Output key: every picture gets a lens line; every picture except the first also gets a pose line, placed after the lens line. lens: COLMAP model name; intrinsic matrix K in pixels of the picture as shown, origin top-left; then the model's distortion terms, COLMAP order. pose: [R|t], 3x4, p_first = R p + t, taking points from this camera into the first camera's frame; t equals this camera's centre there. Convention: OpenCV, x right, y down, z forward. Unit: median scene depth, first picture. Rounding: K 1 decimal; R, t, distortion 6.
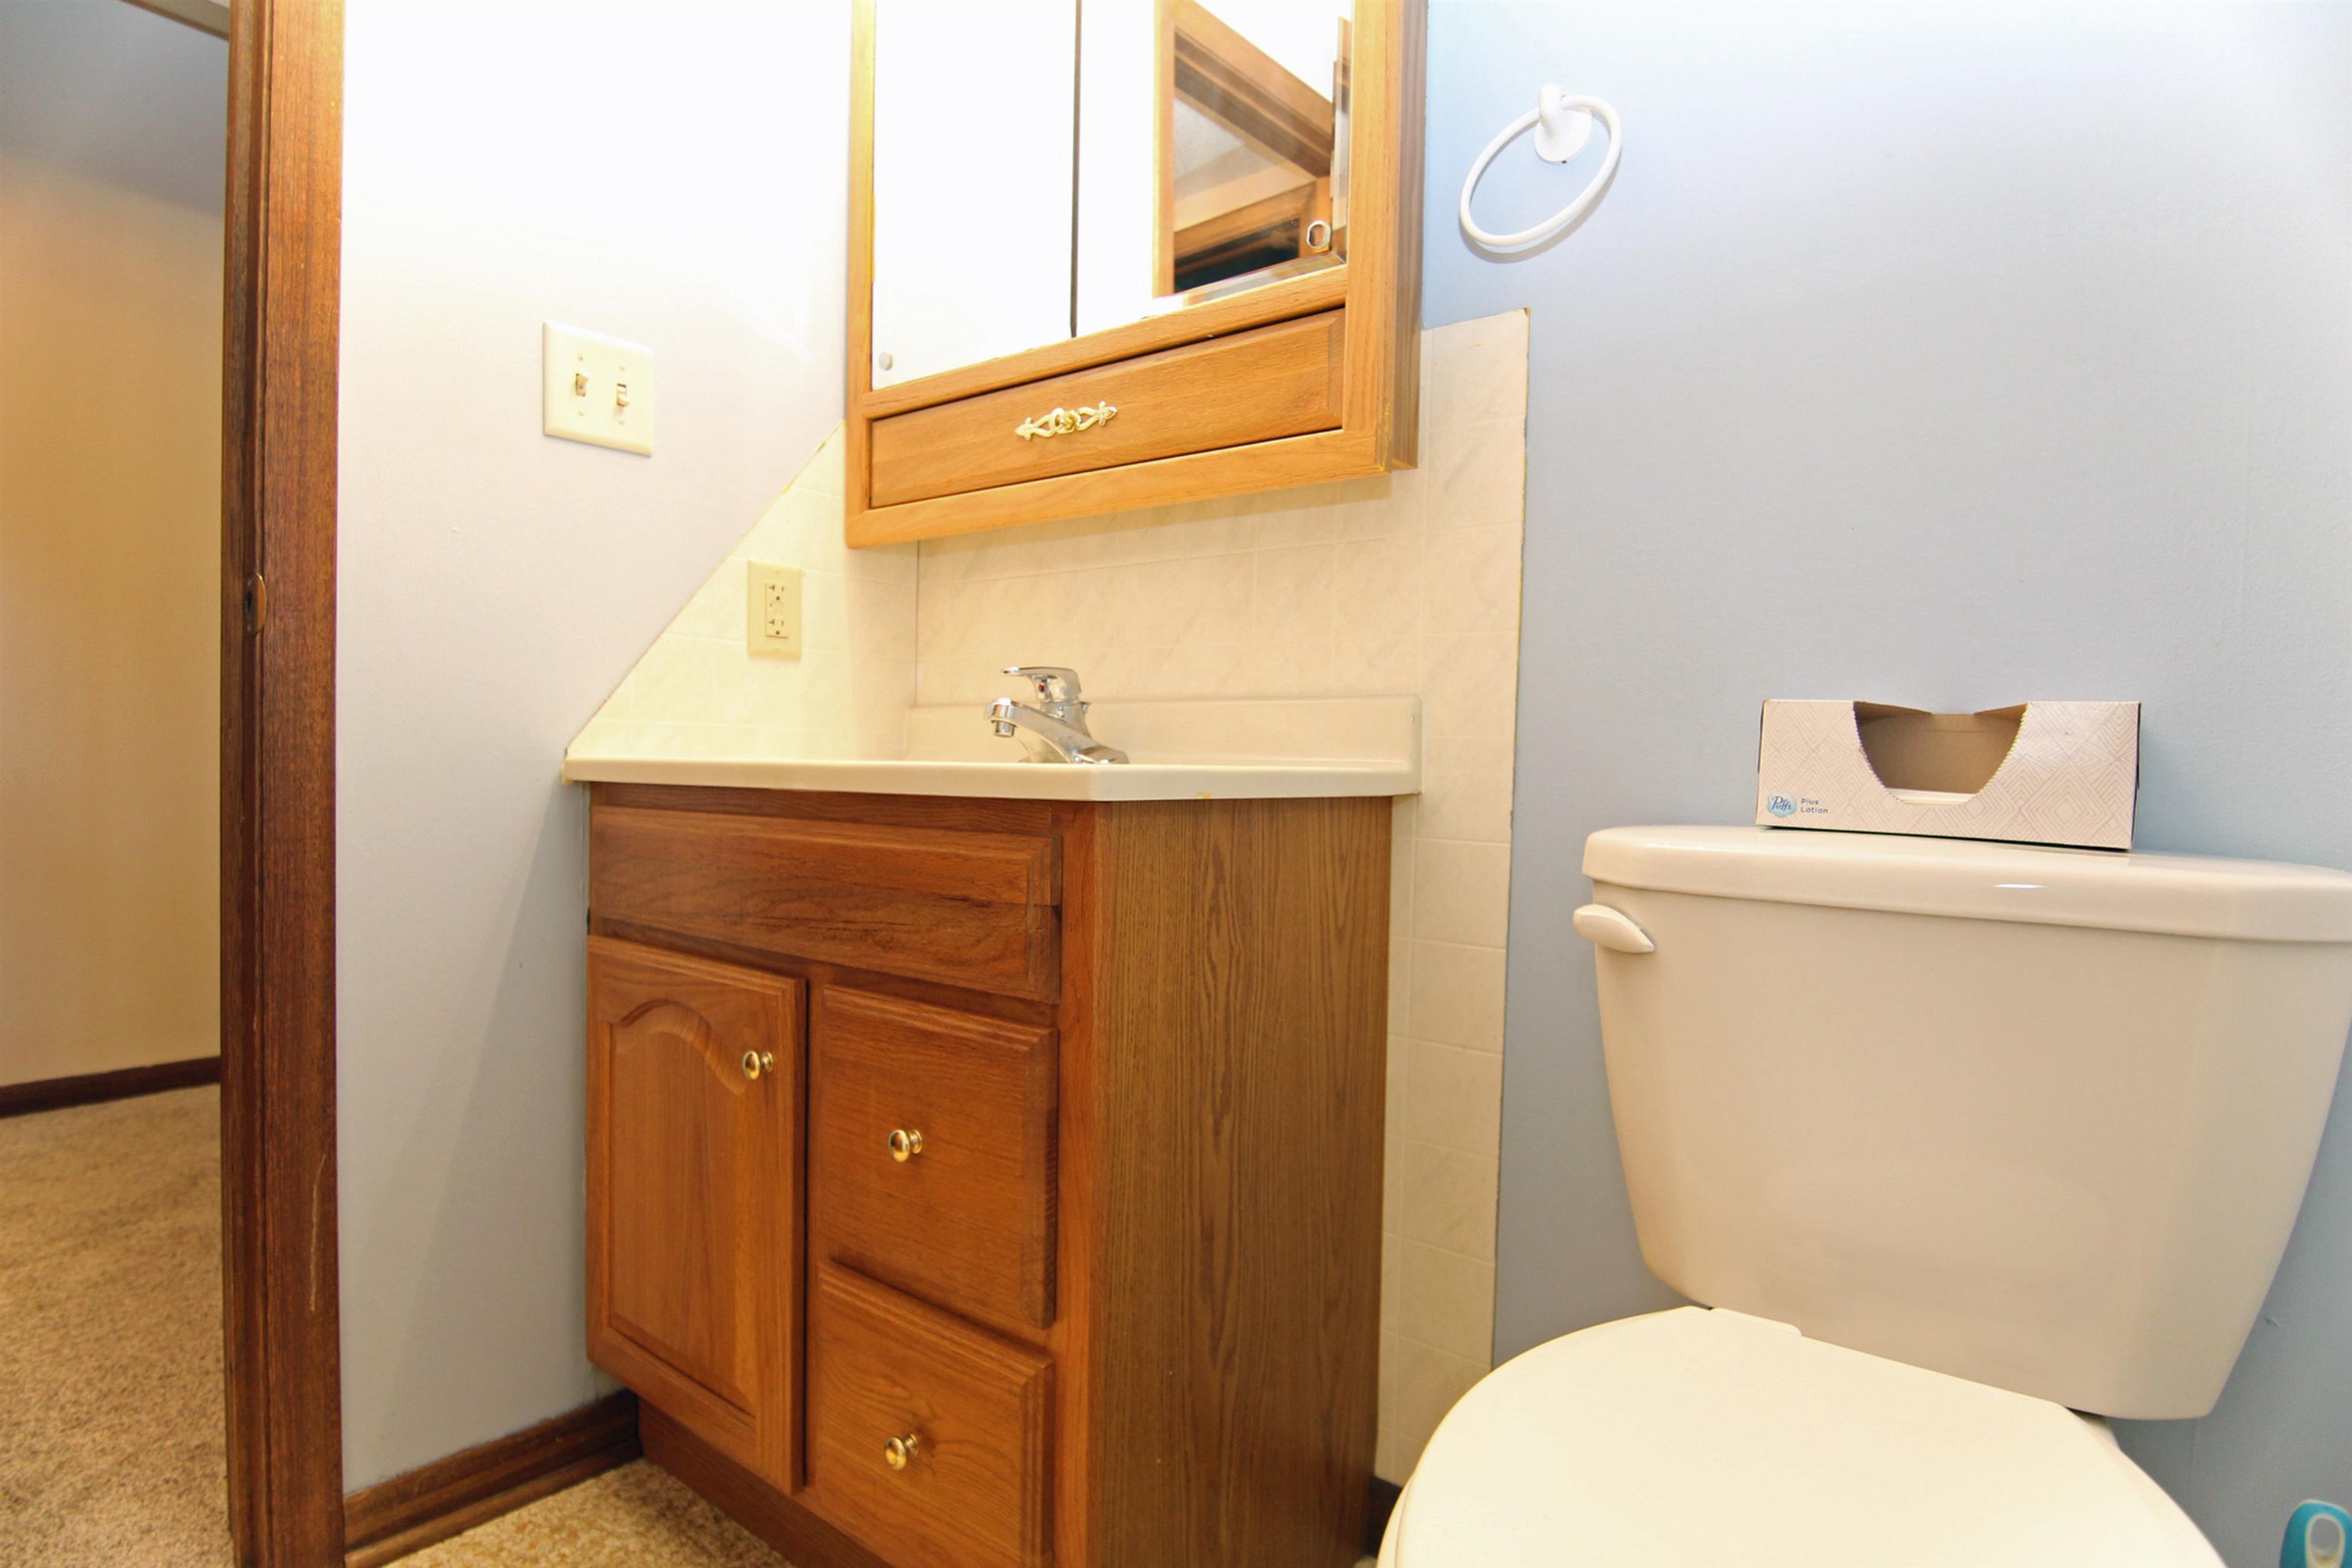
lens RADIAL K [[1193.5, 0, 1180.2], [0, 1193.5, 798.5], [0, 0, 1]] dist [0.001689, -0.017198]
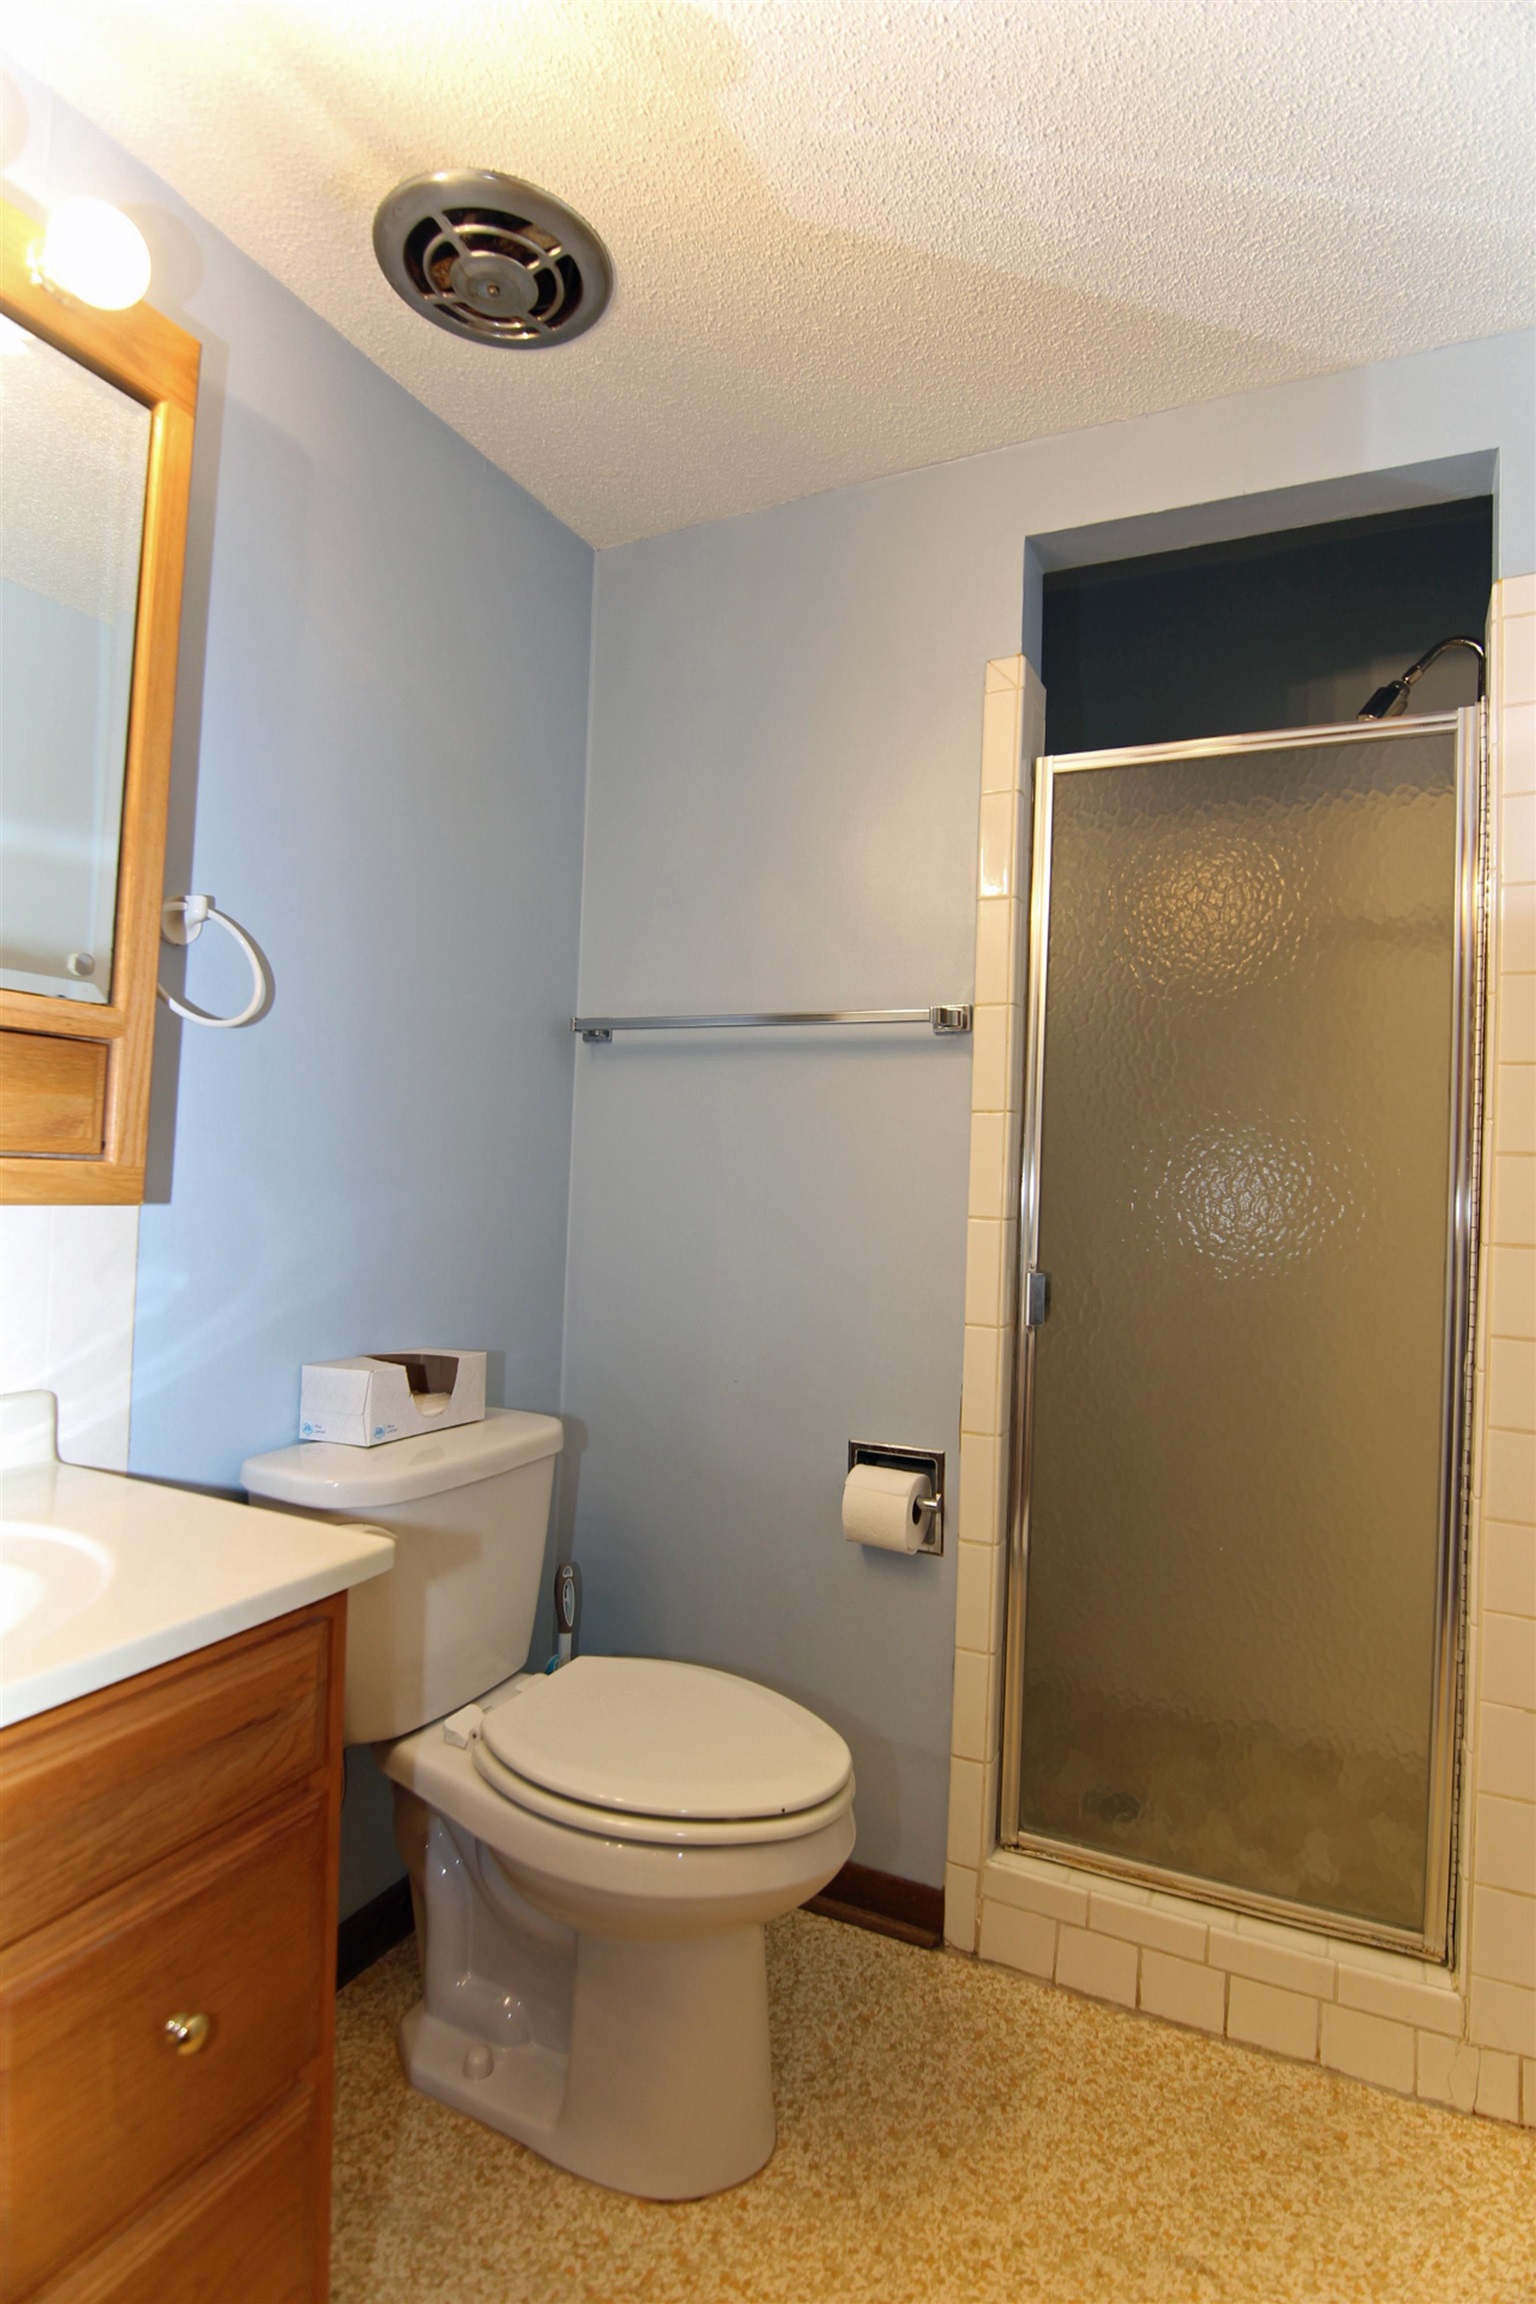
lens RADIAL K [[1169.1, 0, 768.0], [0, 1169.1, 1152.0], [0, 0, 1]] dist [0.001689, -0.017198]
pose [[-0.204847, -0.011636, 0.978725, -1.210063], [-0.017373, 0.999815, 0.008251, -0.406372], [-0.978640, -0.015313, -0.205011, 0.784103]]
